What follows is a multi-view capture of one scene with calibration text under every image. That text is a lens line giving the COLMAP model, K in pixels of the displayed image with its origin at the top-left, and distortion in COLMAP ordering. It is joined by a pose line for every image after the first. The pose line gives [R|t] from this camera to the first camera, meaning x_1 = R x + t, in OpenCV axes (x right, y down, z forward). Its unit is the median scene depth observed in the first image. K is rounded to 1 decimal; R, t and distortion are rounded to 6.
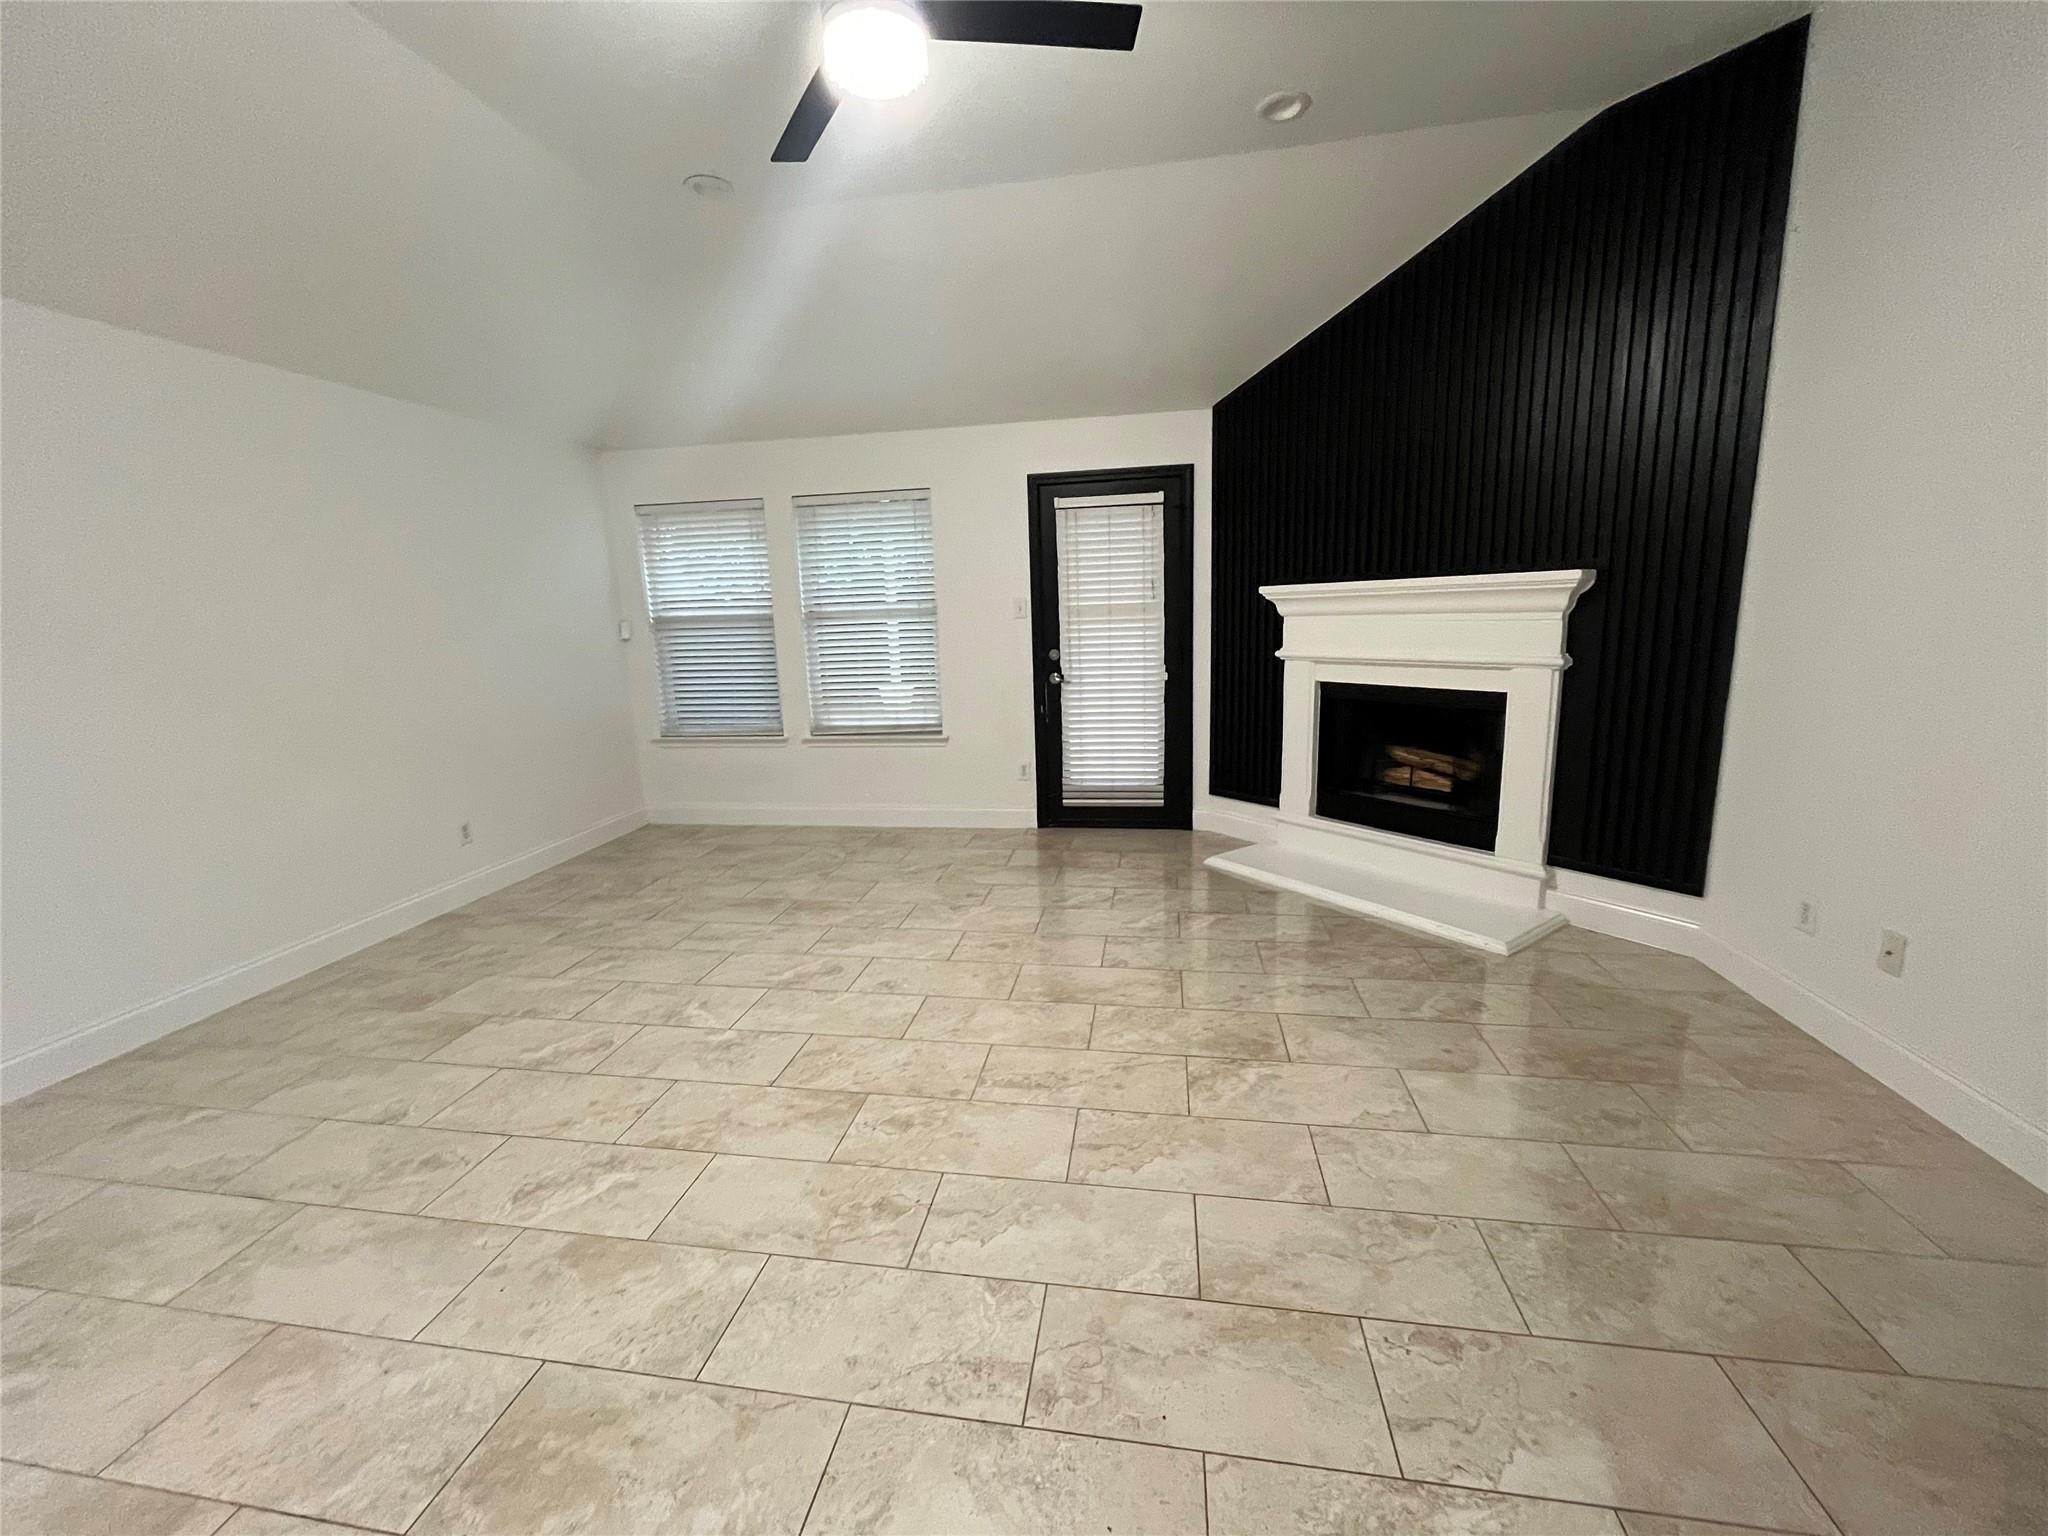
lens RADIAL K [[822.0, 0, 1020.3], [0, 822.0, 767.8], [0, 0, 1]] dist [-0.003669, -0.000843]
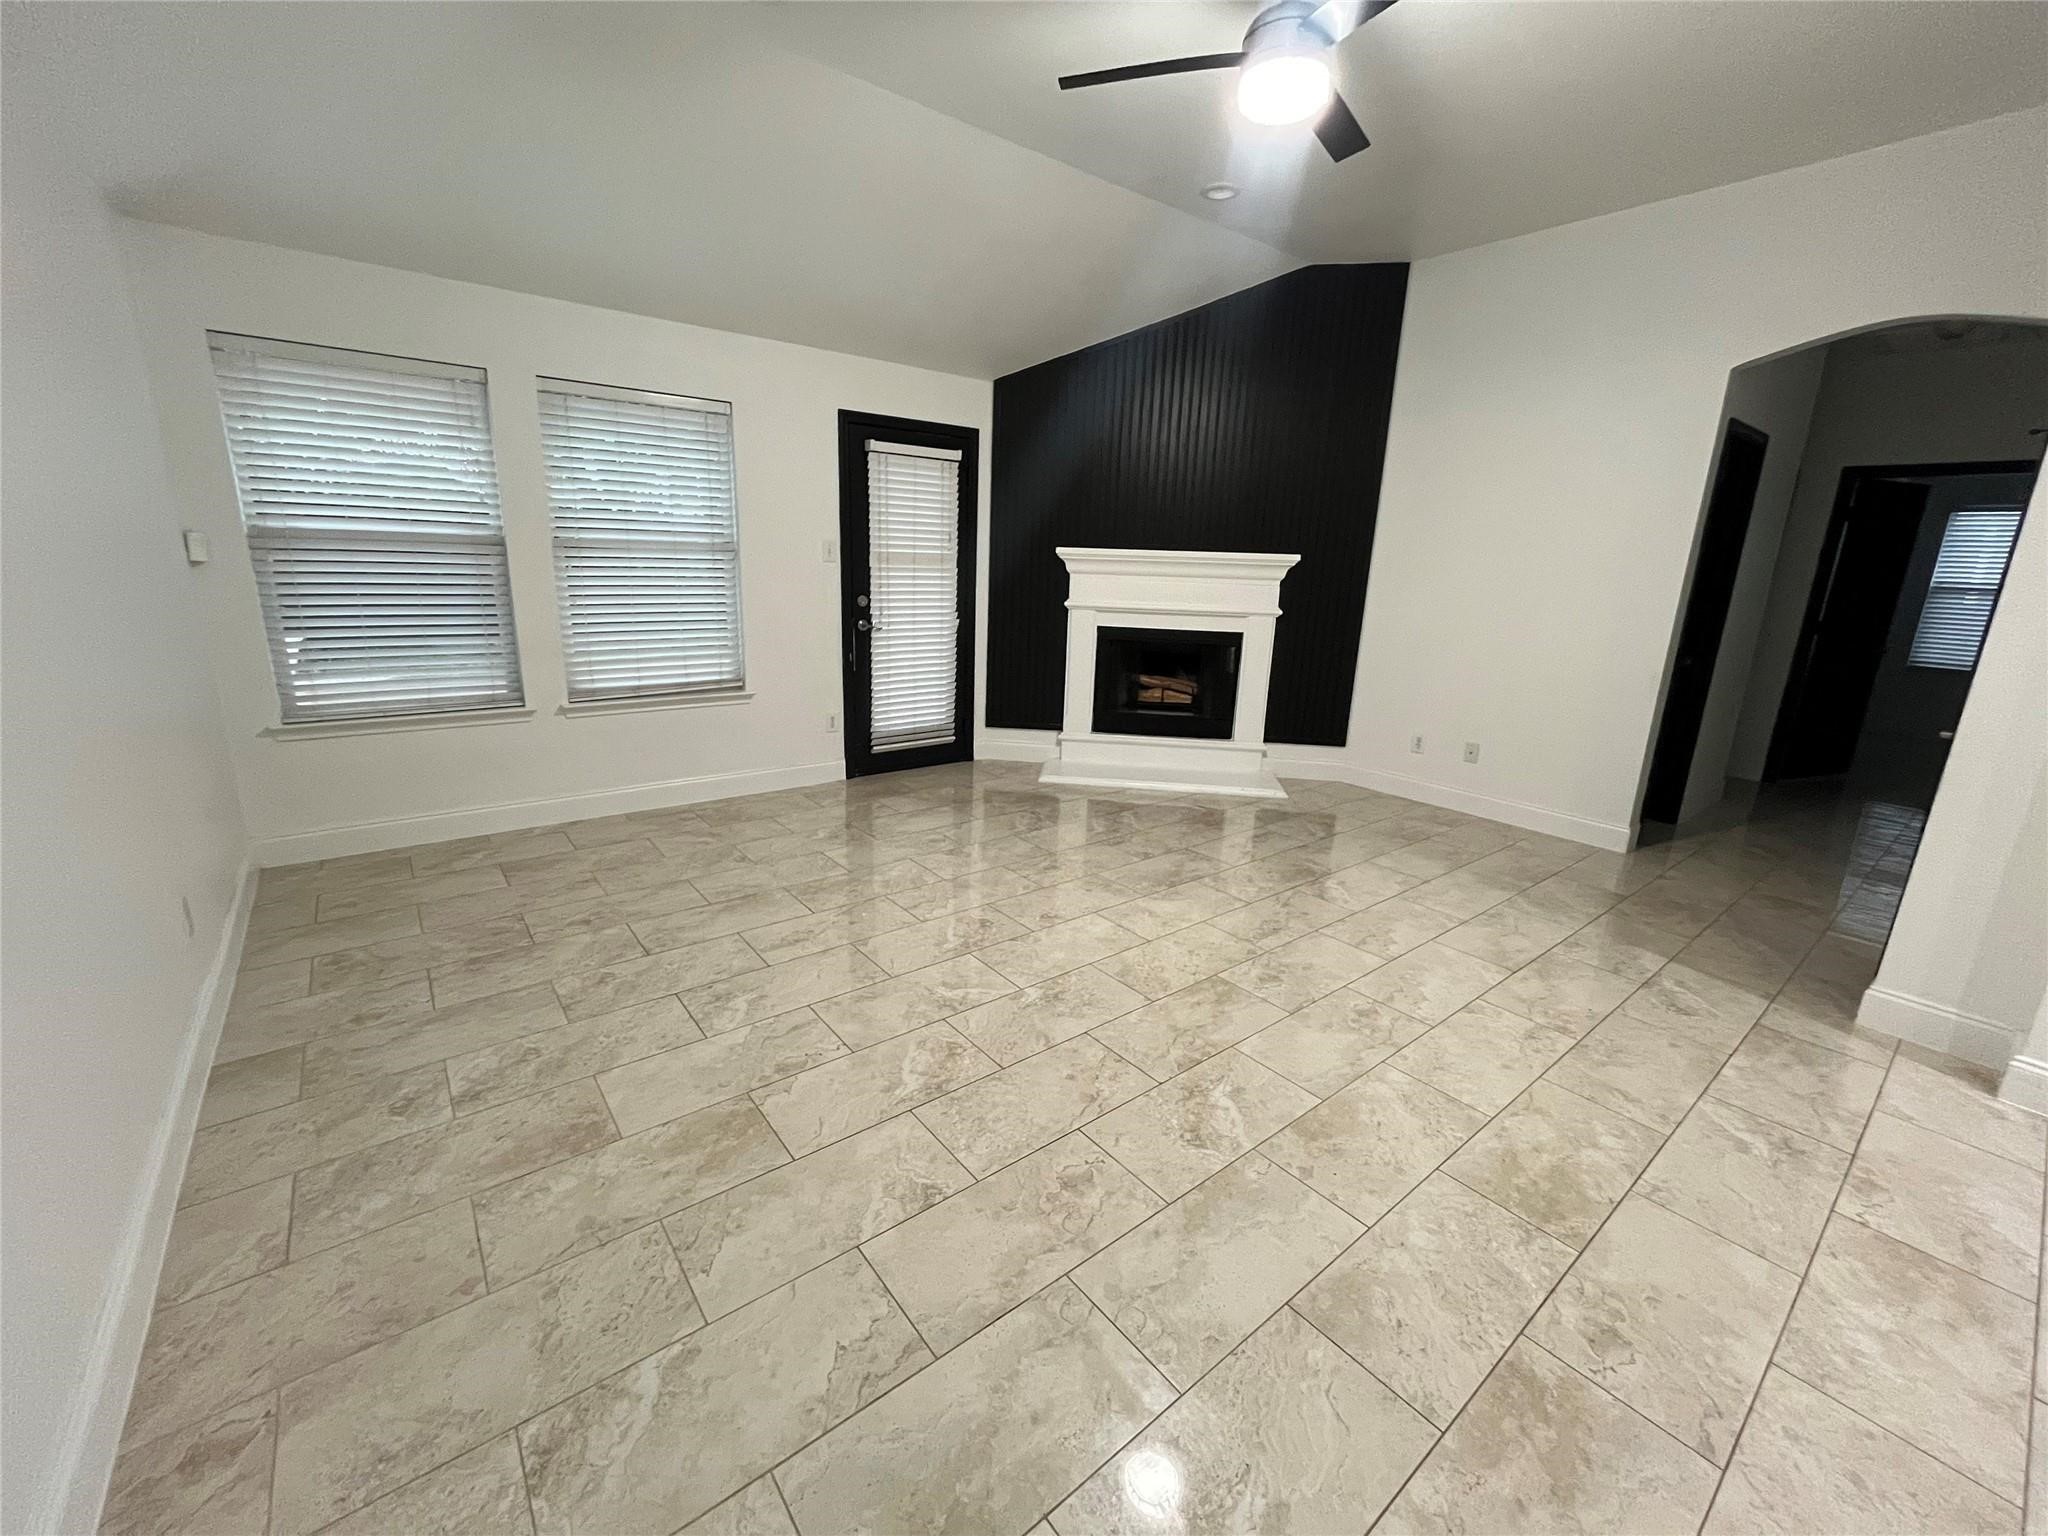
lens RADIAL K [[822.0, 0, 1017.4], [0, 822.0, 768.4], [0, 0, 1]] dist [-0.003669, -0.000843]
pose [[0.670277, -0.132061, 0.730266, -0.678968], [0.086014, 0.991232, 0.100306, -0.025126], [-0.737110, -0.004419, 0.675759, 0.229357]]
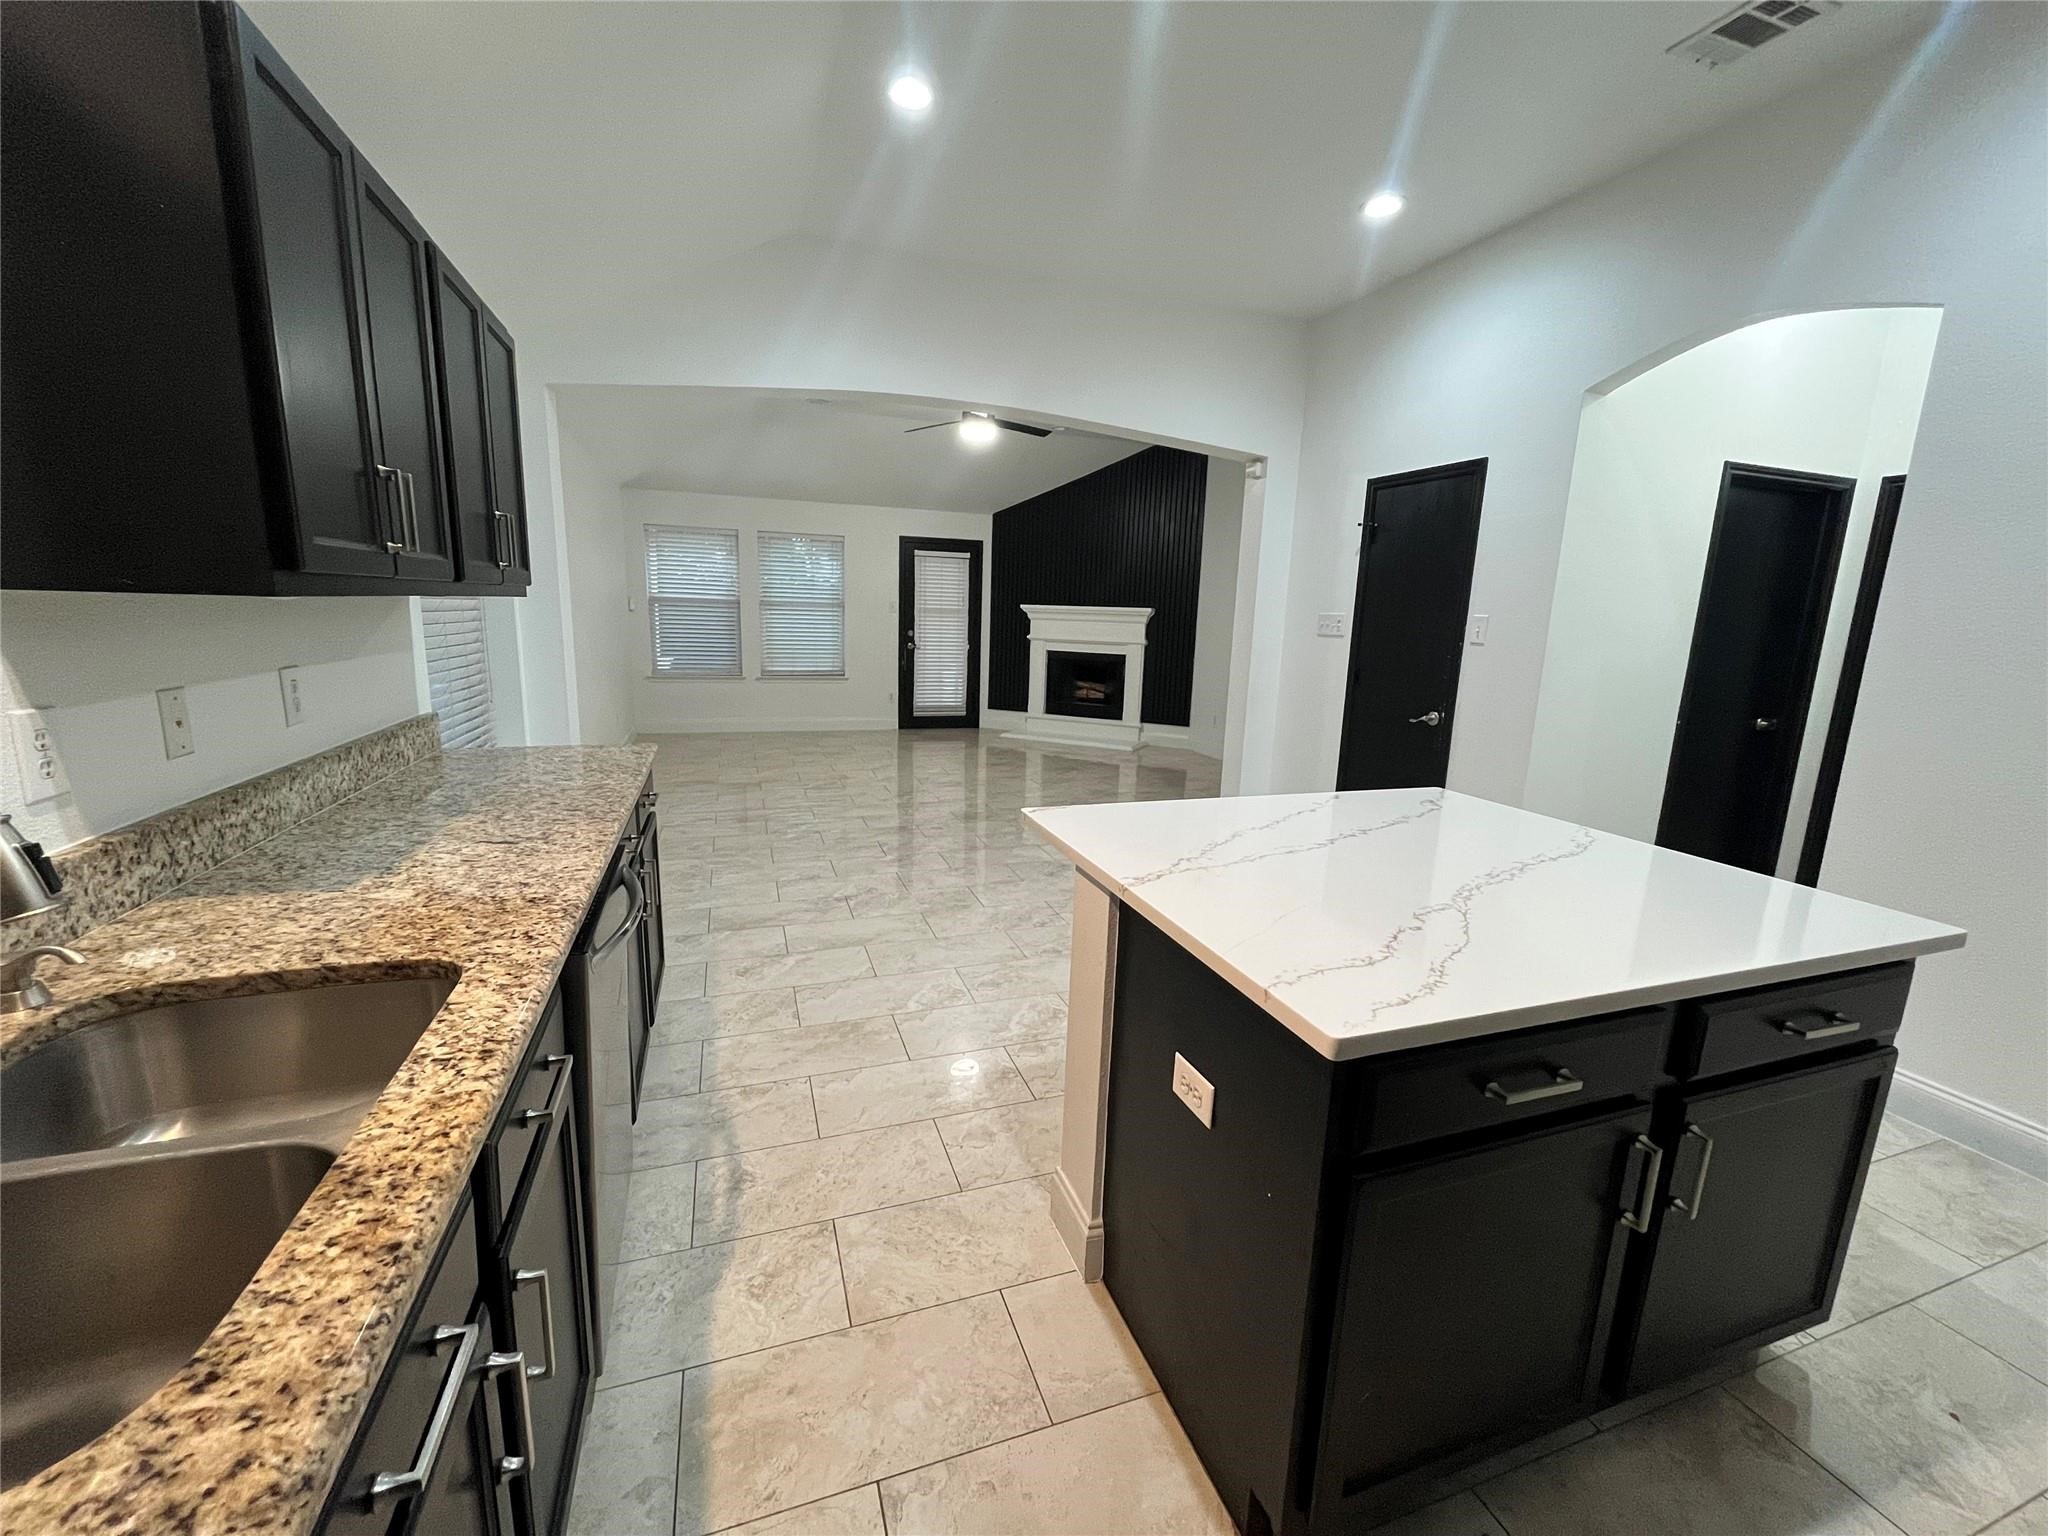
lens RADIAL K [[822.0, 0, 1019.1], [0, 822.0, 769.1], [0, 0, 1]] dist [-0.003669, -0.000843]
pose [[0.874101, -0.029382, 0.484855, -0.762280], [0.029848, 0.999532, 0.006762, 0.190936], [-0.484827, 0.008561, 0.874568, -0.859970]]
